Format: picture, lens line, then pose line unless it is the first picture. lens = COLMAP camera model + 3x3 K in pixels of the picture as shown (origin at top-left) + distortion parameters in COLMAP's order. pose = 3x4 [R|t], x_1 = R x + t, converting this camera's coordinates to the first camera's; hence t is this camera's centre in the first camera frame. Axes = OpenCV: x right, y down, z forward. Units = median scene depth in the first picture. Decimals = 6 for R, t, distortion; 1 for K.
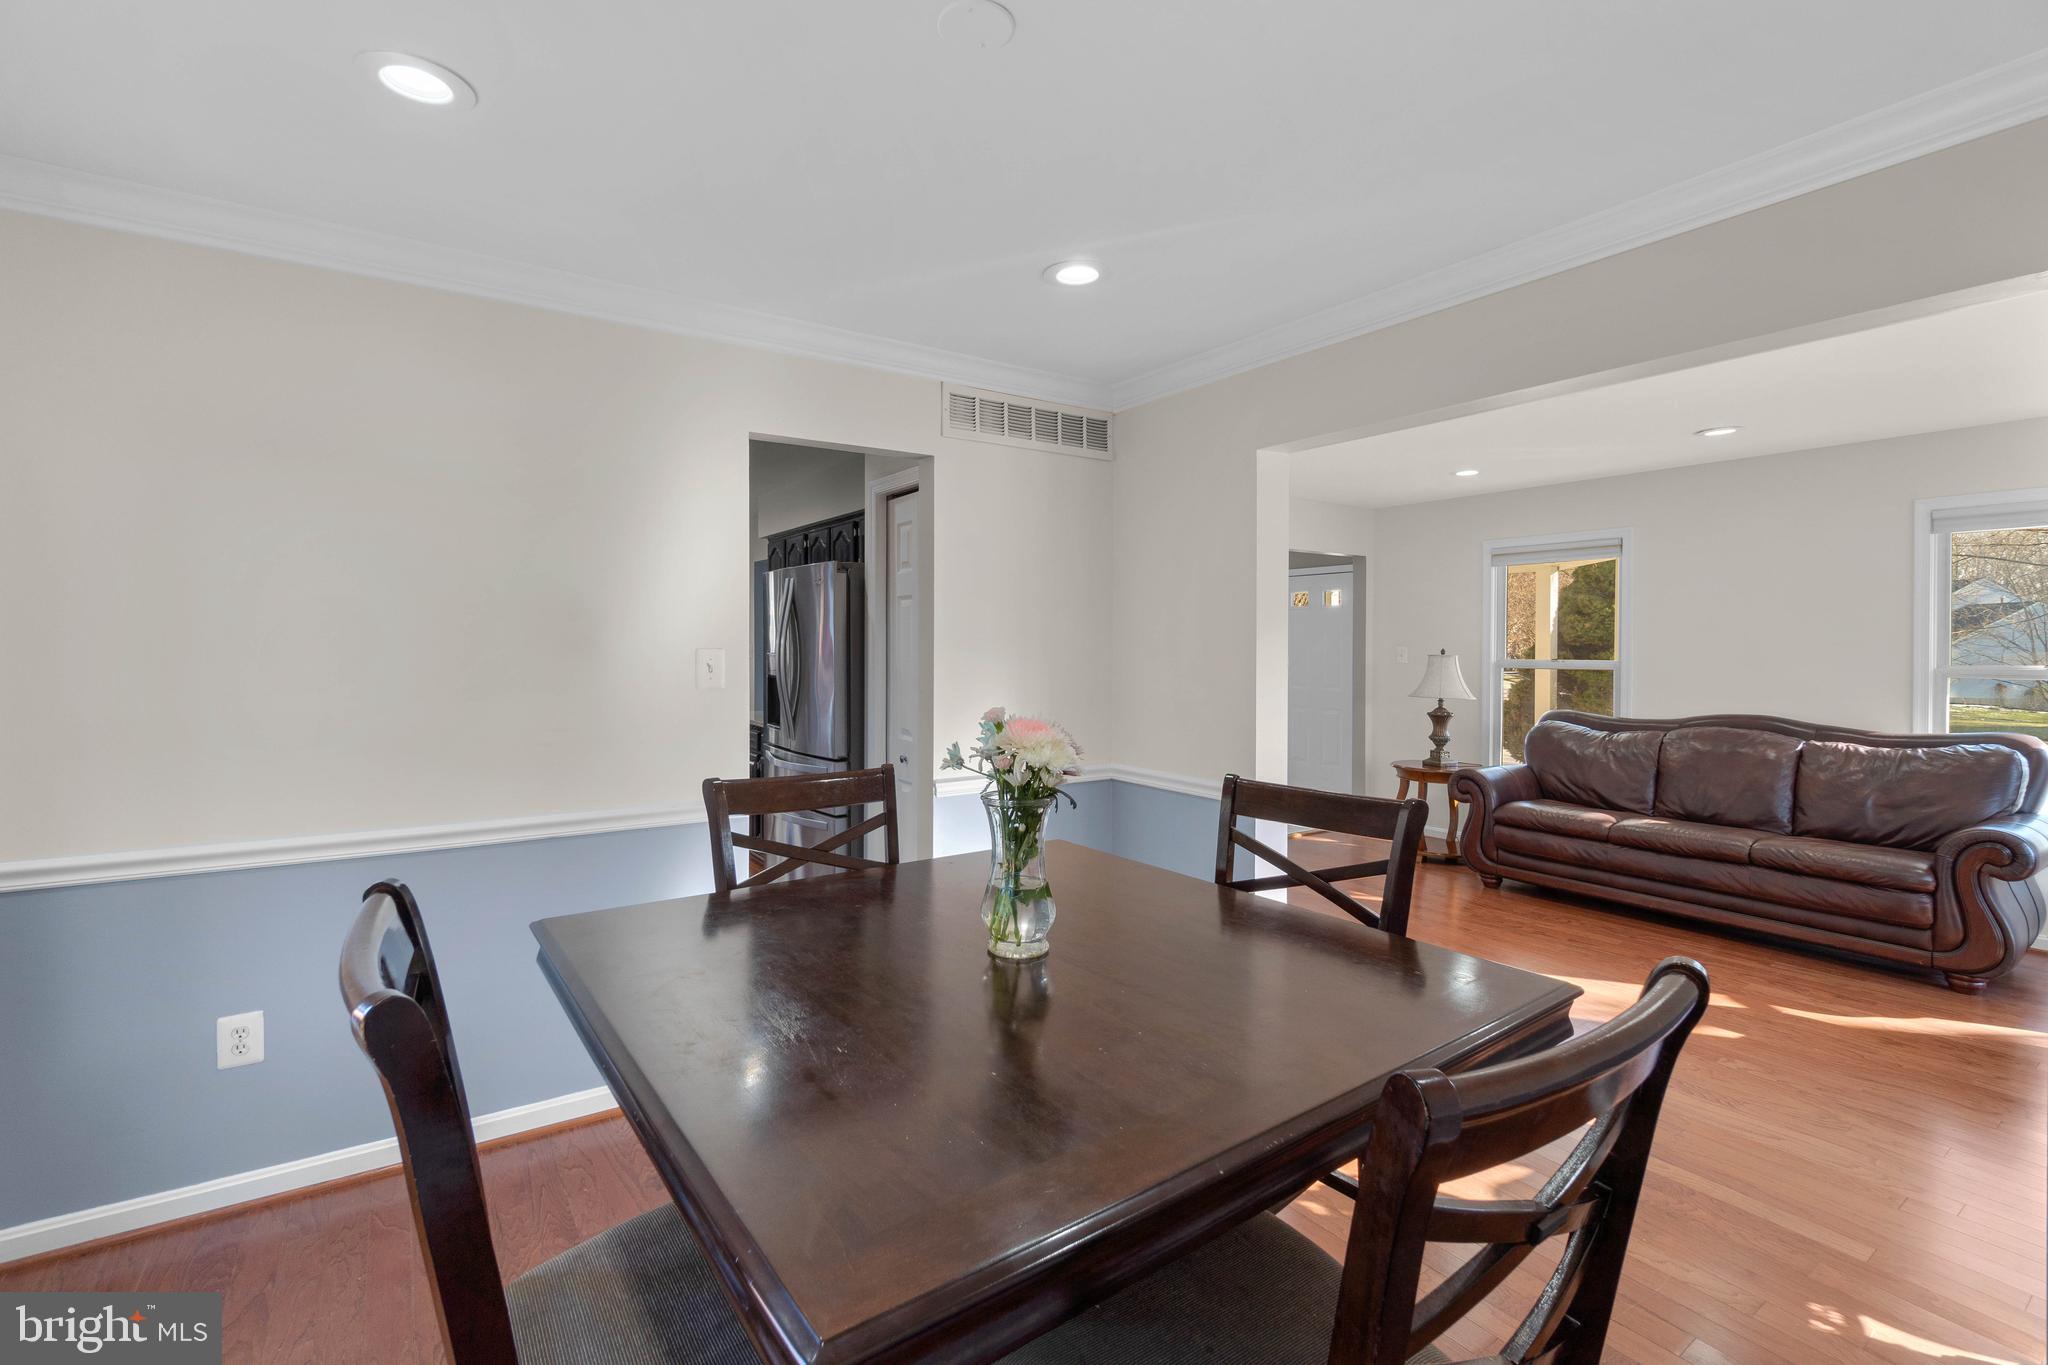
lens RADIAL K [[883.9, 0, 1025.9], [0, 883.9, 662.6], [0, 0, 1]] dist [-0.004917, 0.000687]
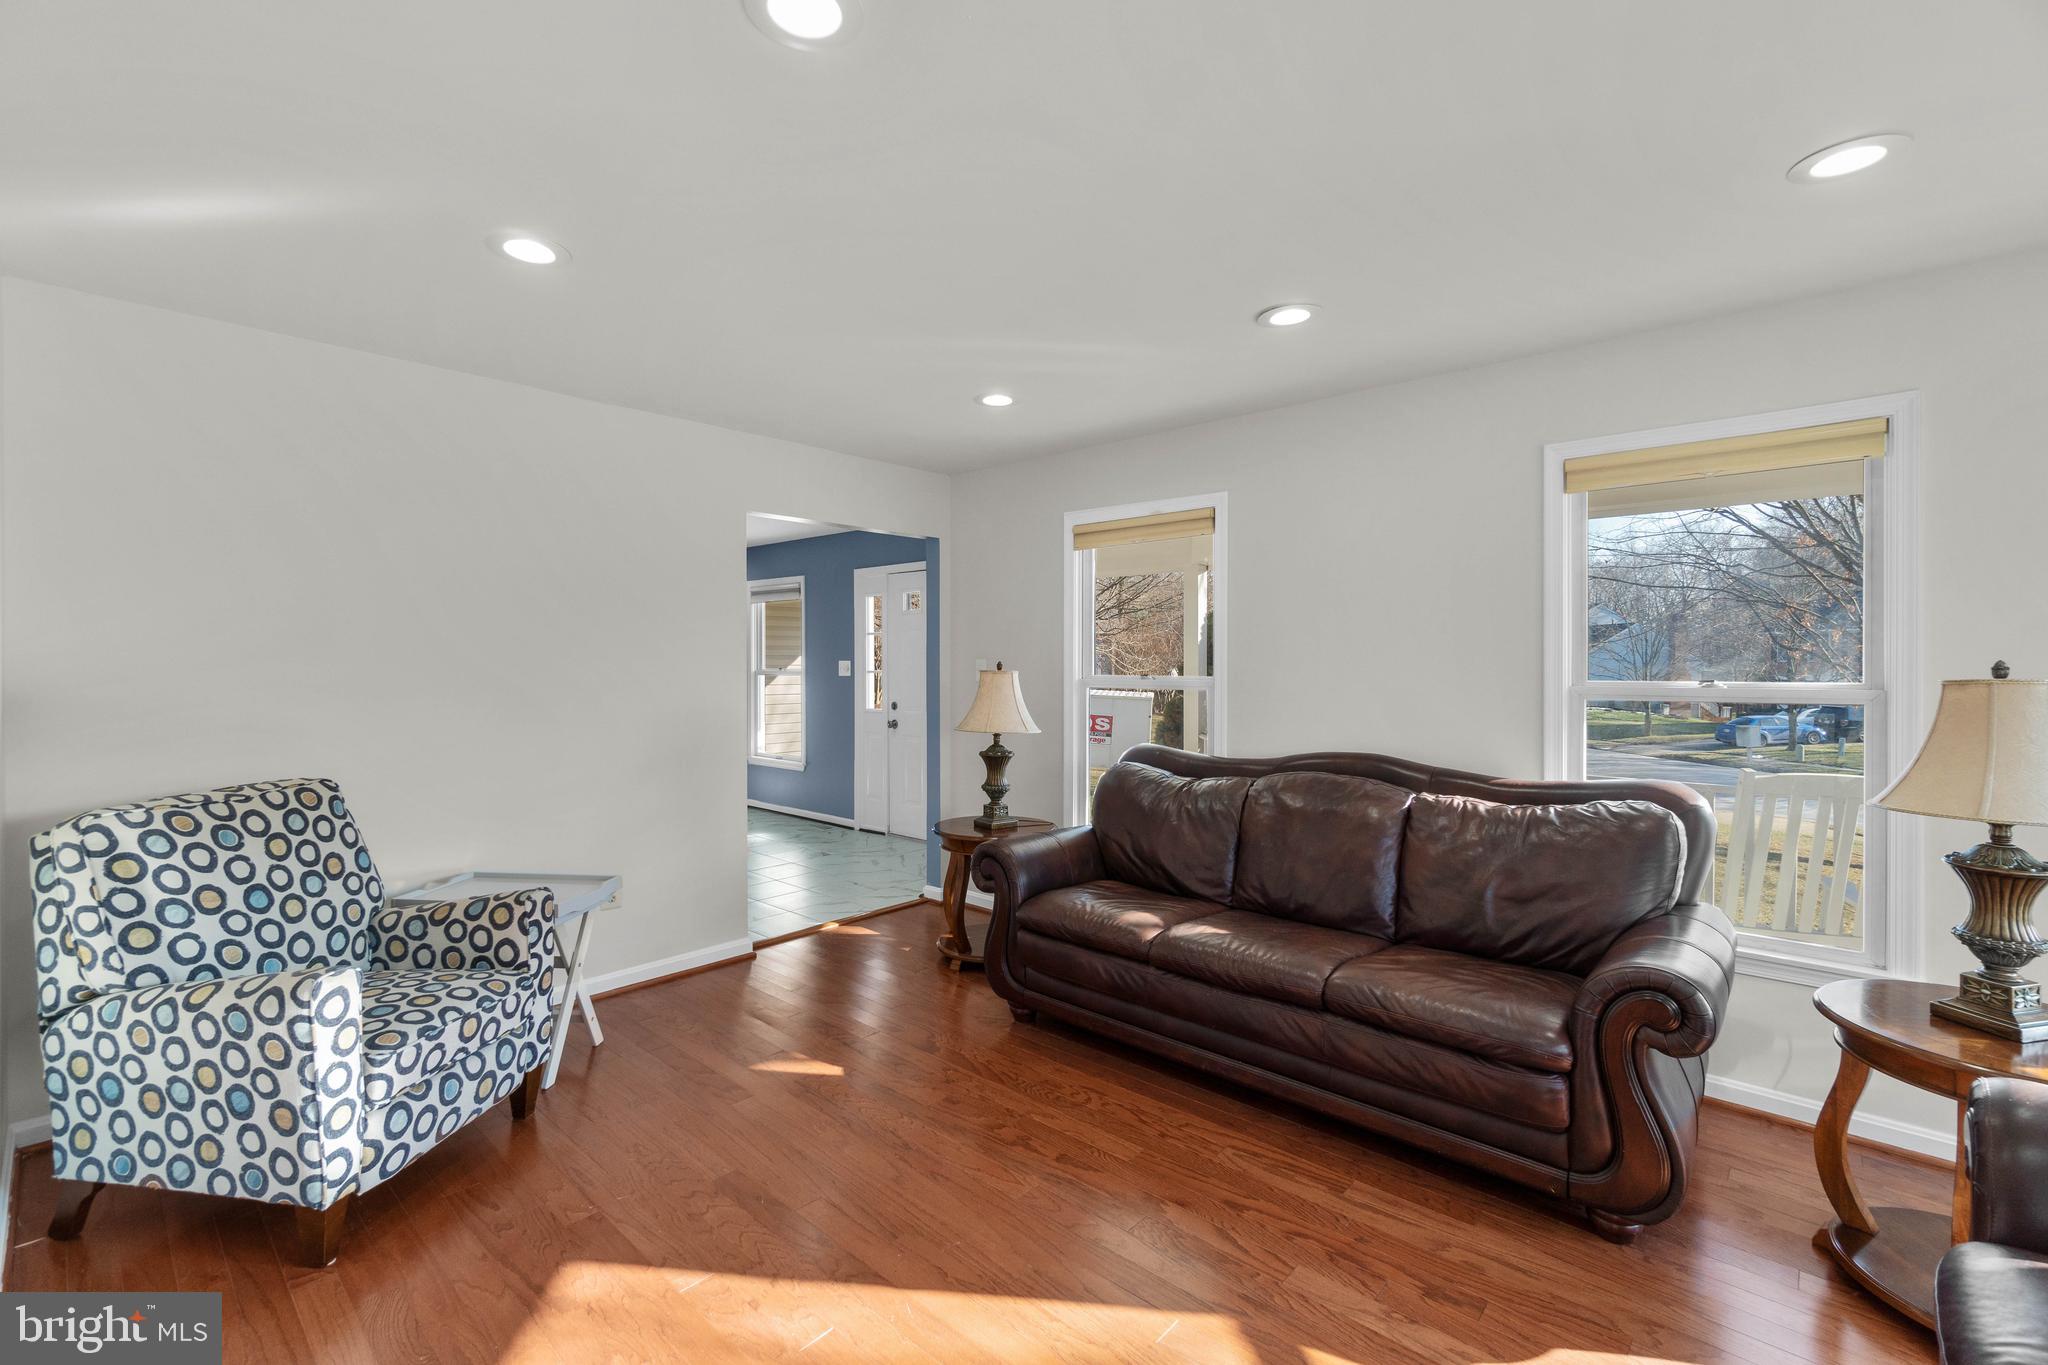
lens RADIAL K [[883.9, 0, 1019.7], [0, 883.9, 678.9], [0, 0, 1]] dist [-0.004917, 0.000687]
pose [[0.970206, -0.008124, 0.242144, 0.436220], [0.007596, 0.999966, 0.003115, -0.005361], [-0.242161, -0.001183, 0.970235, 0.422651]]
